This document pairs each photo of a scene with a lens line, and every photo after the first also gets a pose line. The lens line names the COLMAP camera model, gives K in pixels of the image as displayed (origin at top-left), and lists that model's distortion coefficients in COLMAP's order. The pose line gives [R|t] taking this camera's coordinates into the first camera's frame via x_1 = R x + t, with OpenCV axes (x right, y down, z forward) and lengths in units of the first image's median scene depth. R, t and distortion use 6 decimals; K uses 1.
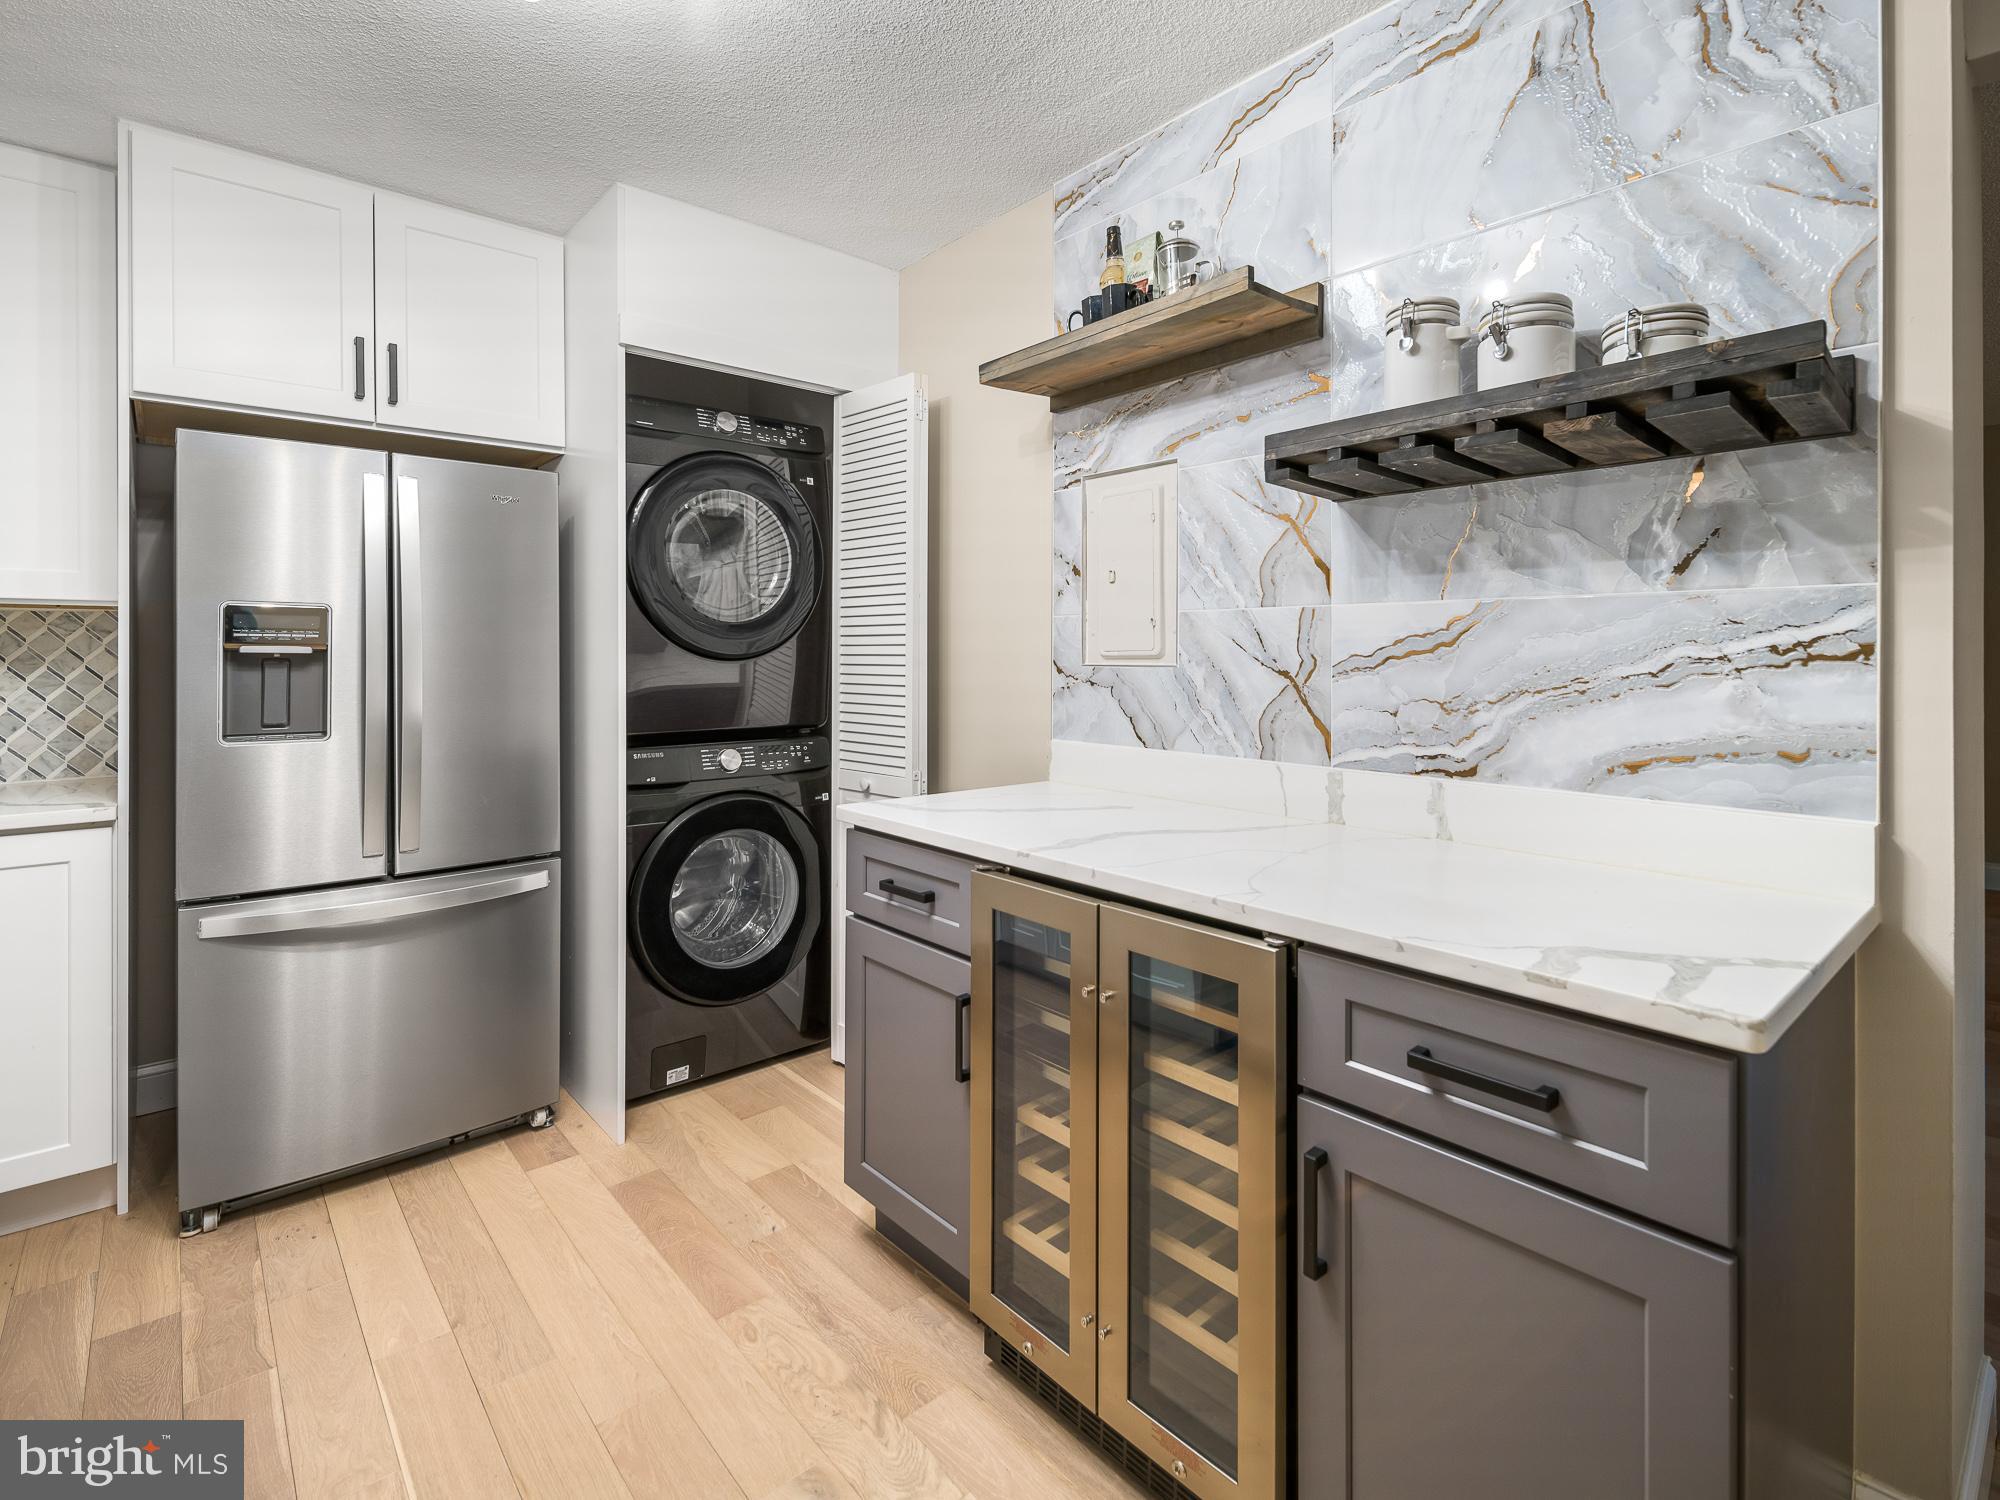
lens RADIAL K [[954.4, 0, 1003.4], [0, 954.4, 659.6], [0, 0, 1]] dist [0.001681, -0.000796]
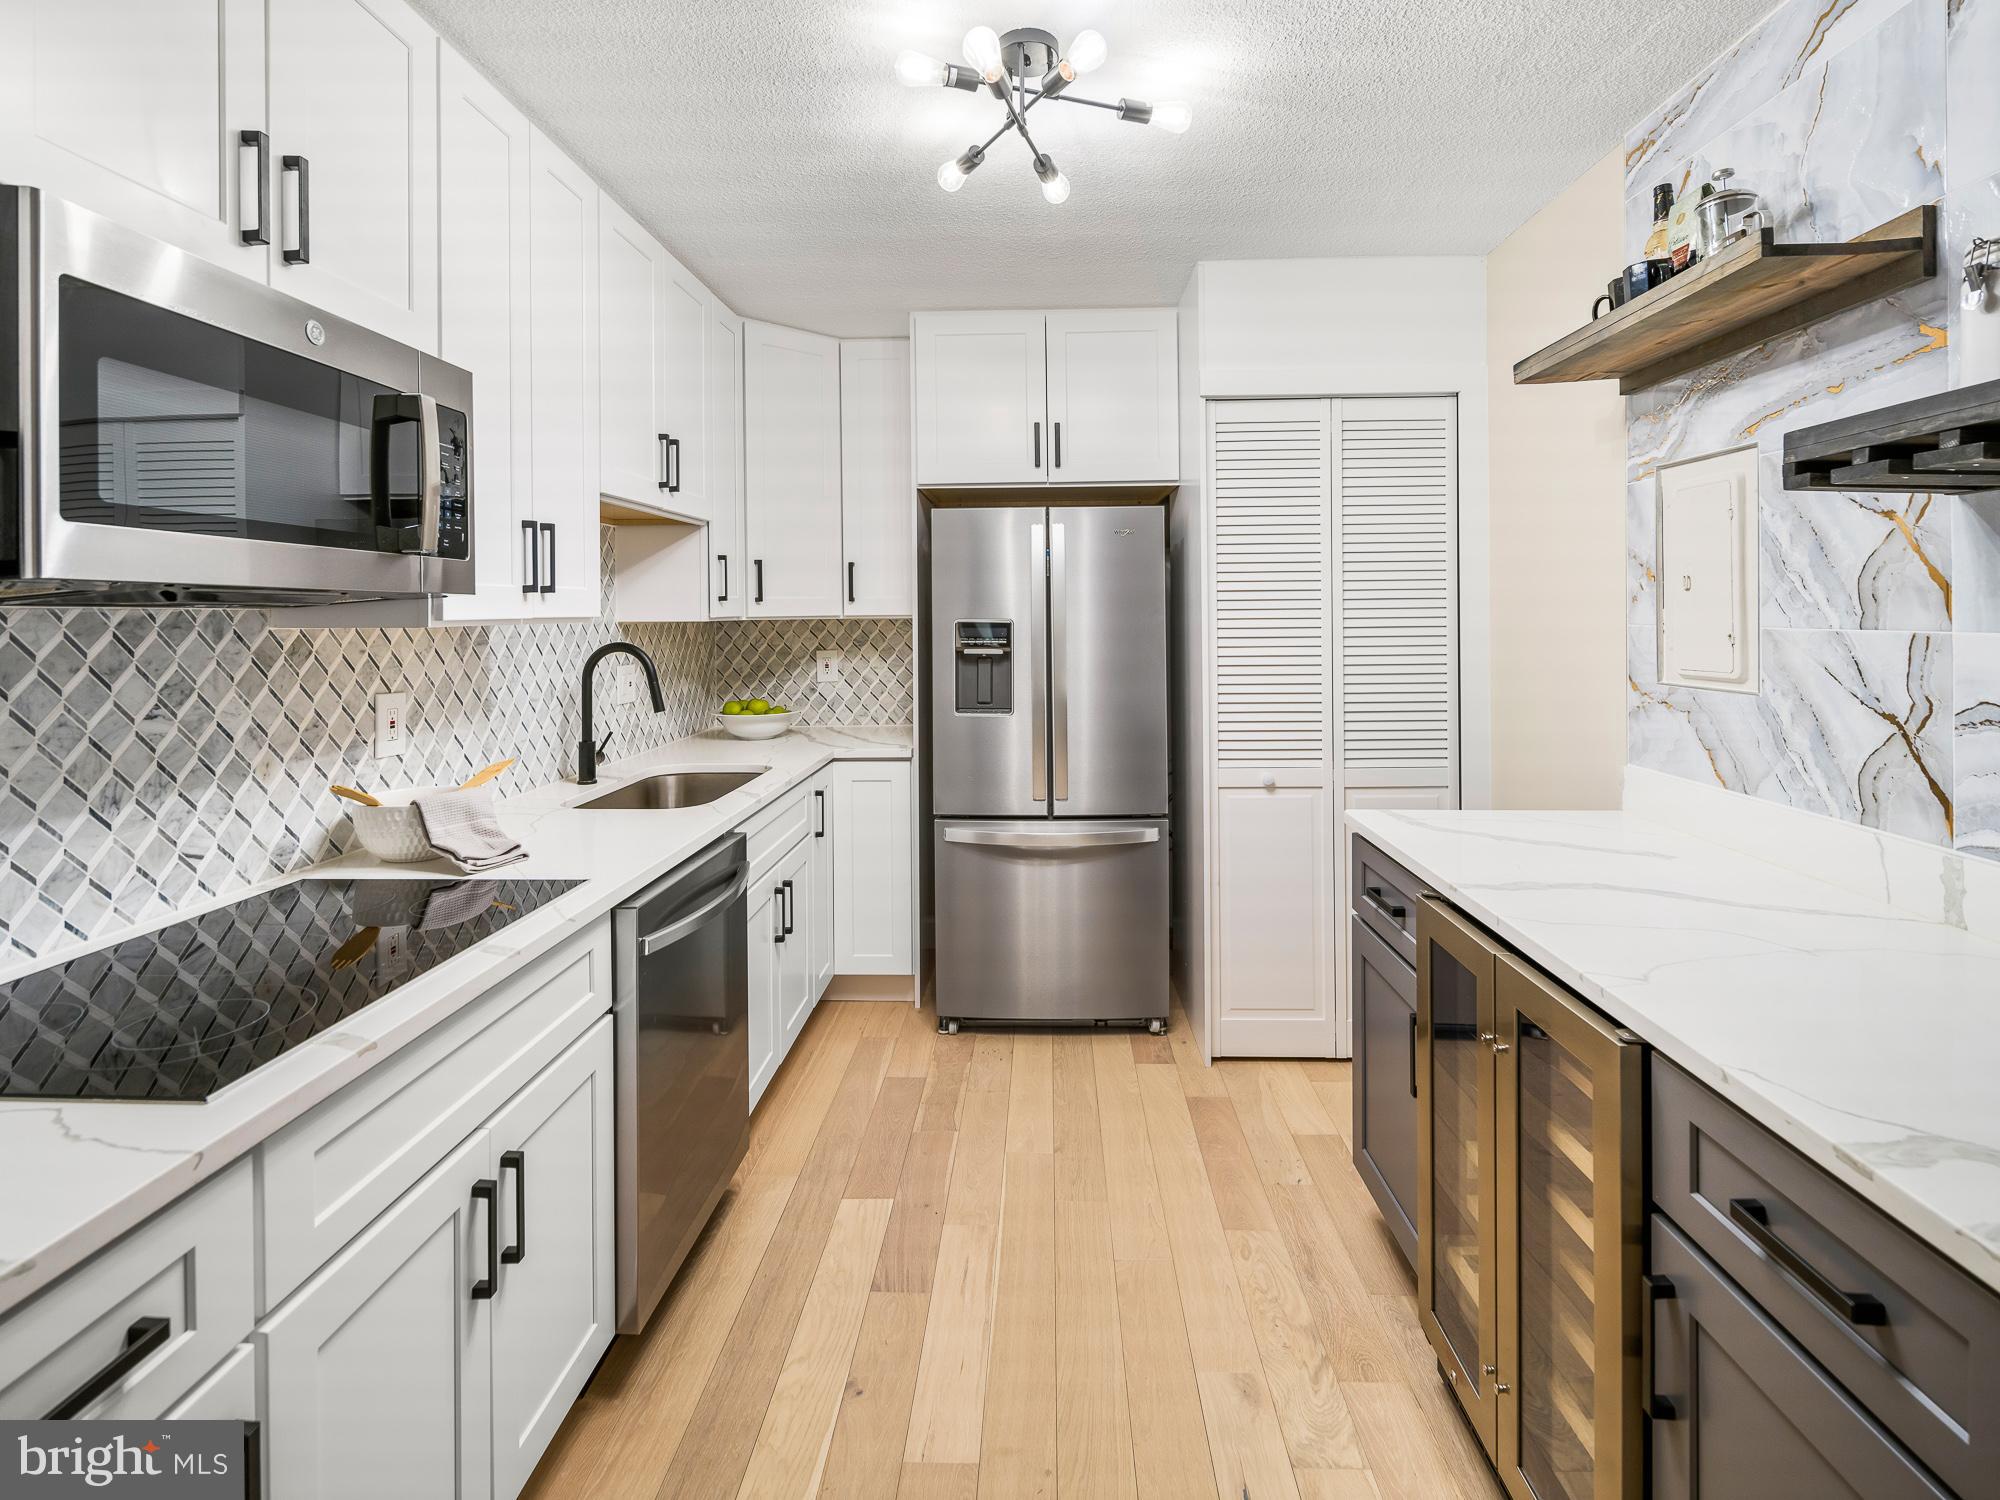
lens RADIAL K [[961.6, 0, 1012.6], [0, 961.6, 620.8], [0, 0, 1]] dist [0.002498, -0.000631]
pose [[0.729135, -0.000648, -0.684370, 0.290656], [0.004680, 0.999981, 0.004040, -0.065362], [0.684354, -0.006148, 0.729124, -0.045060]]
